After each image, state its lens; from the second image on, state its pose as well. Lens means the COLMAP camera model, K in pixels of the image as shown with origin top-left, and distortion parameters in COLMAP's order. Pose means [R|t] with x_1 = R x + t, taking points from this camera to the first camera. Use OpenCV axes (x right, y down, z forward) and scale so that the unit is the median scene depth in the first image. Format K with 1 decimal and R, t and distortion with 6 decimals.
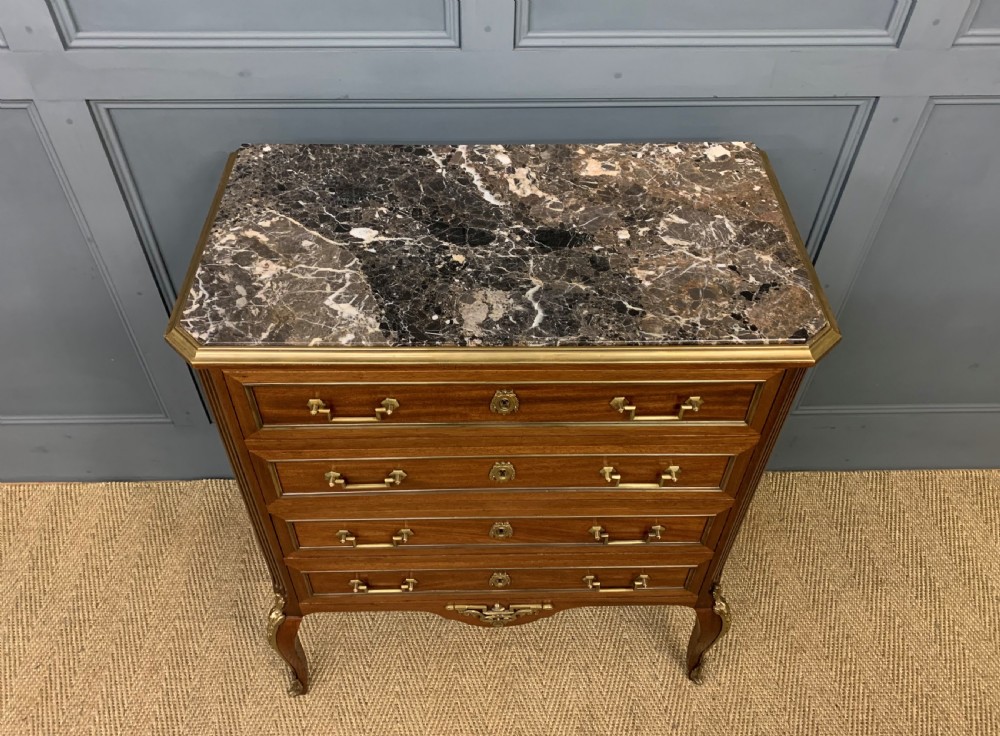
lens RADIAL K [[840.5, 0, 490.7], [0, 840.5, 353.0], [0, 0, 1]] dist [0.007742, 0.007591]
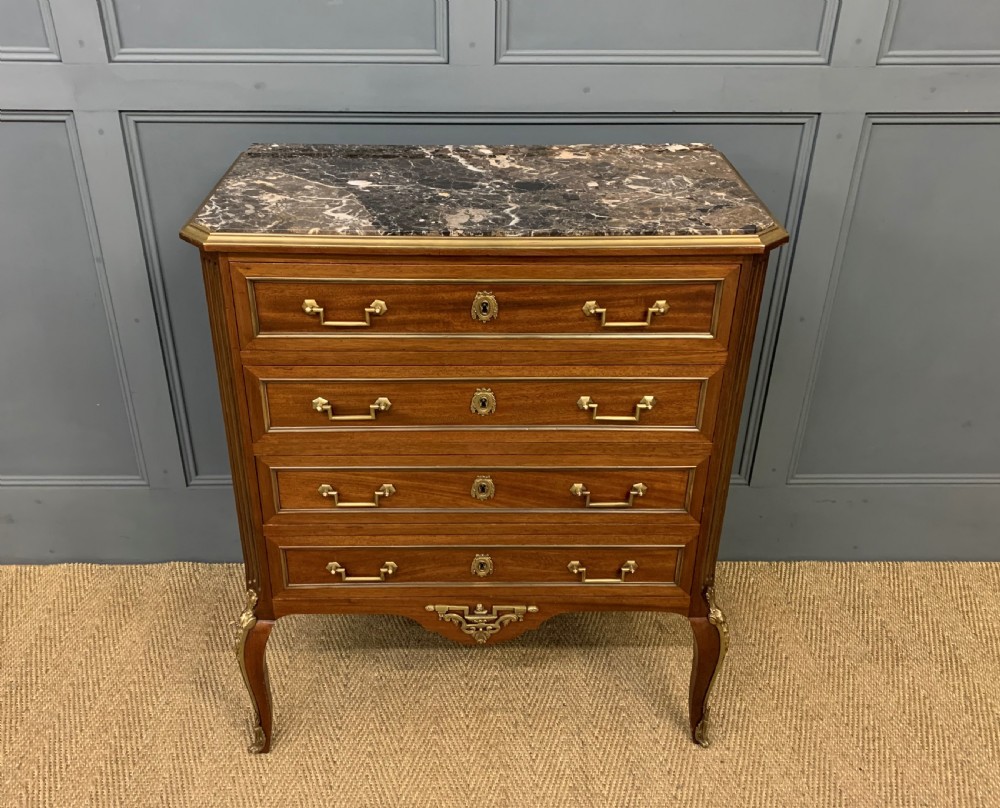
lens RADIAL K [[948.0, 0, 471.3], [0, 948.0, 389.4], [0, 0, 1]] dist [0.003988, 0.012838]
pose [[0.999918, 0.003016, -0.012462, 0.013000], [-0.006541, 0.955952, -0.293450, 0.450938], [0.011028, 0.293507, 0.955893, -0.113910]]
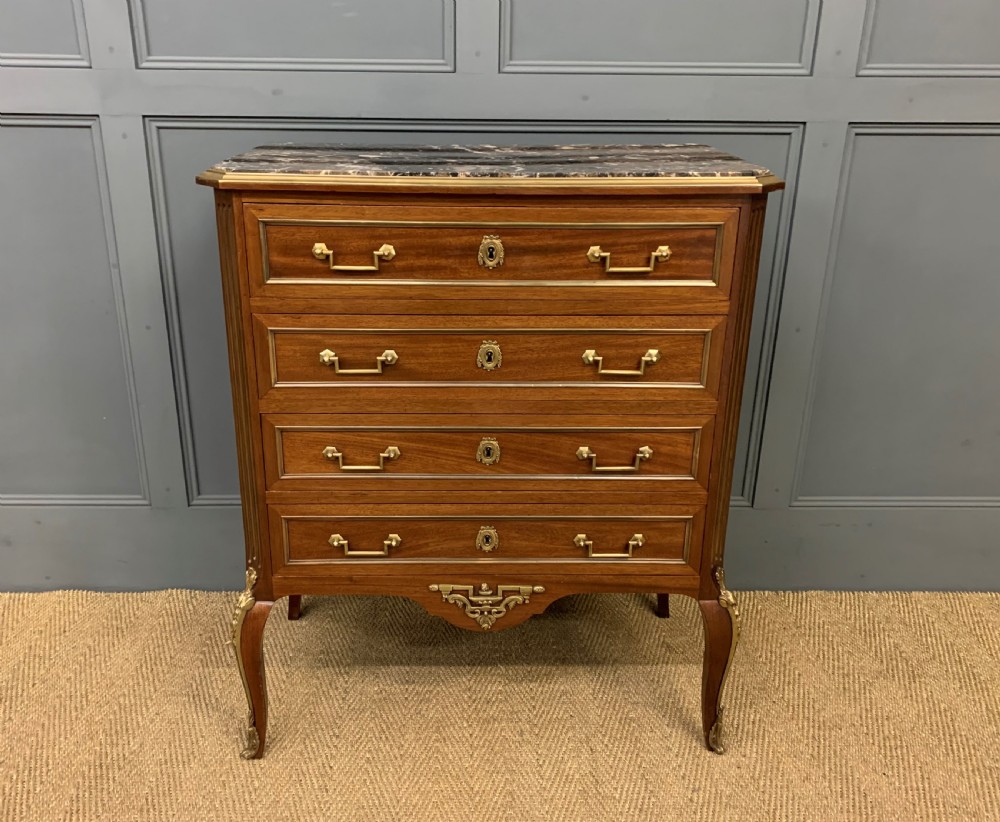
lens RADIAL K [[919.3, 0, 474.3], [0, 919.3, 406.6], [0, 0, 1]] dist [0.003749, 0.011315]
pose [[0.999966, 0.003904, -0.007211, 0.003421], [-0.006658, 0.899888, -0.436069, 0.669518], [0.004787, 0.436103, 0.899884, 0.003135]]
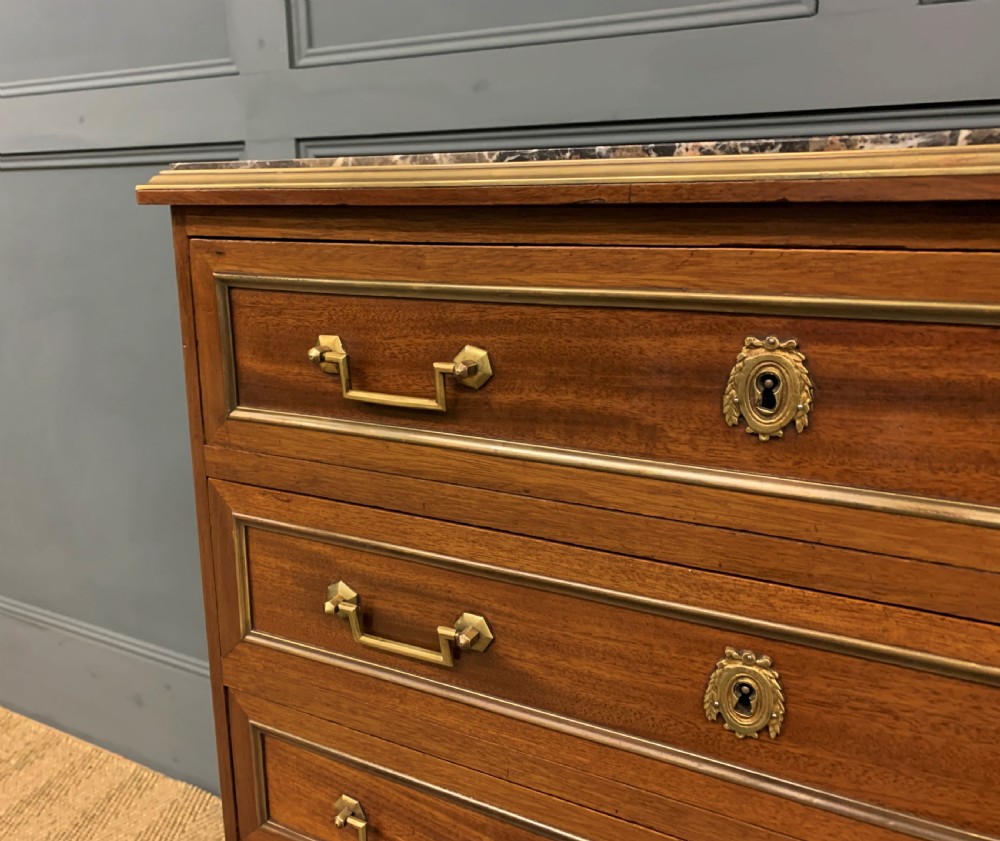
lens RADIAL K [[899.9, 0, 391.3], [0, 899.9, 396.8], [0, 0, 1]] dist [0.010528, -0.008058]
pose [[0.854657, 0.096991, -0.510054, 0.064756], [-0.359435, 0.819443, -0.446452, 0.249059], [0.374658, 0.564894, 0.735205, 0.581890]]
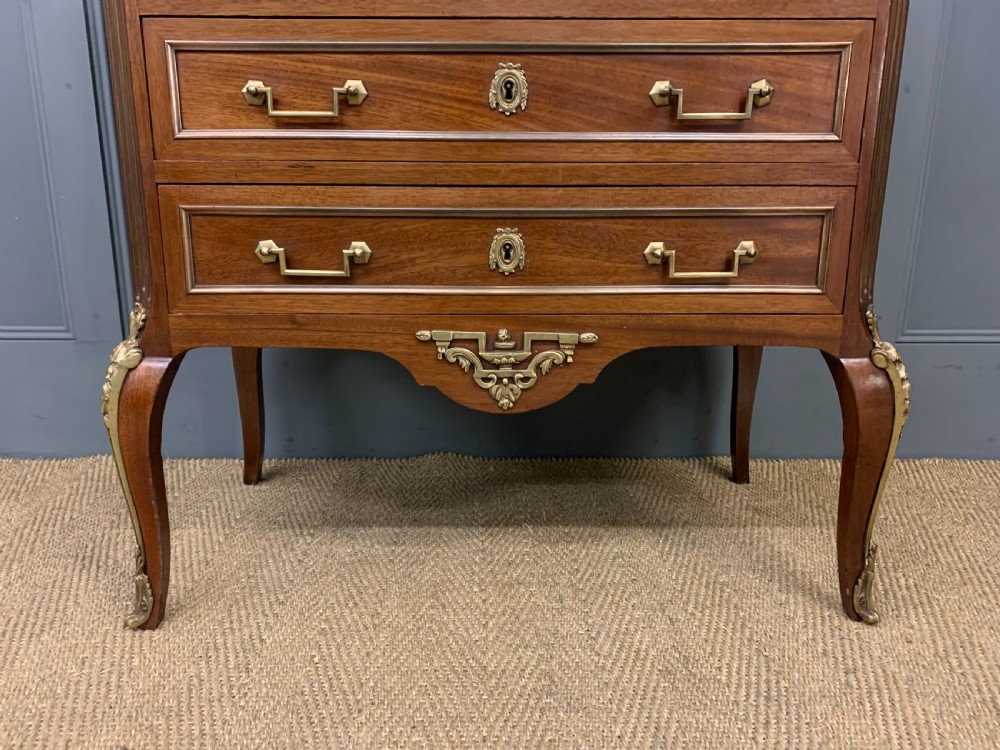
lens RADIAL K [[775.6, 0, 490.0], [0, 775.6, 370.9], [0, 0, 1]] dist [0.010837, -0.001383]
pose [[0.999891, -0.000369, -0.014740, 0.007443], [-0.007707, 0.839155, -0.543838, 0.734833], [0.012570, 0.543892, 0.839061, 0.665018]]
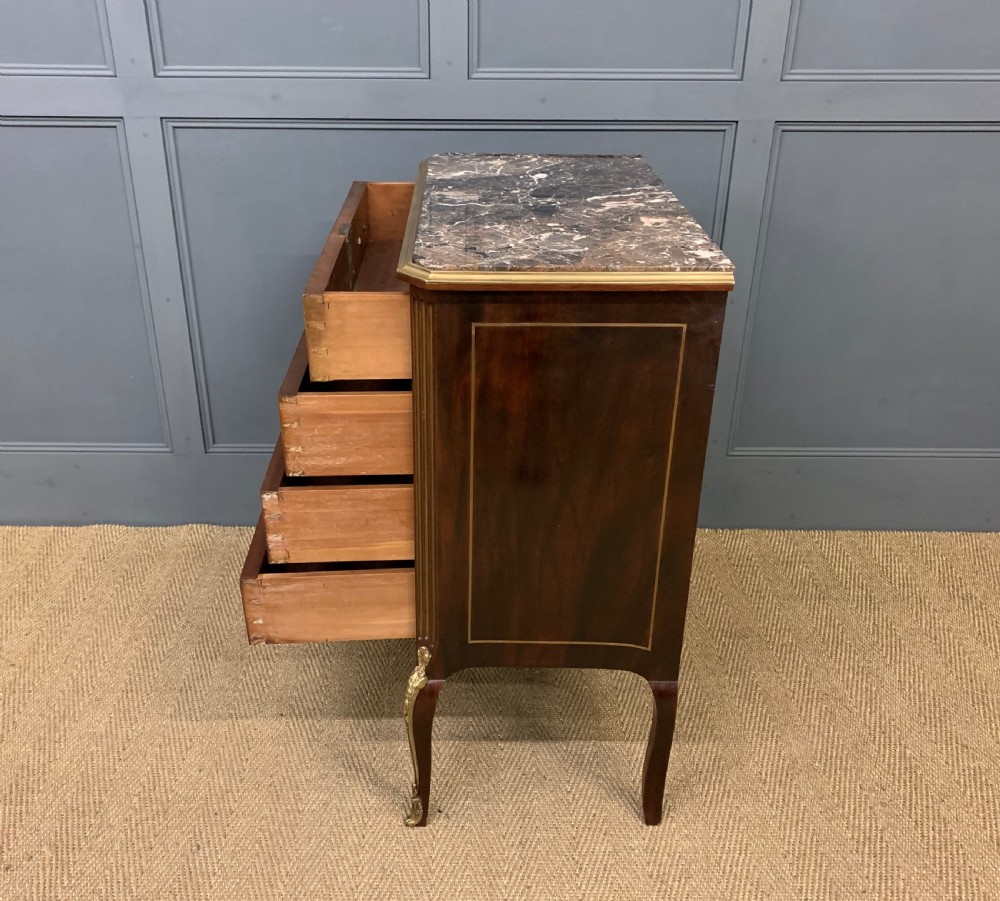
lens RADIAL K [[1004.0, 0, 466.3], [0, 1004.0, 452.9], [0, 0, 1]] dist [0.022294, -0.027595]
pose [[0.999600, 0.009067, -0.026801, 0.076405], [-0.017600, 0.940953, -0.338078, 0.806333], [0.022153, 0.338414, 0.940736, -0.379697]]
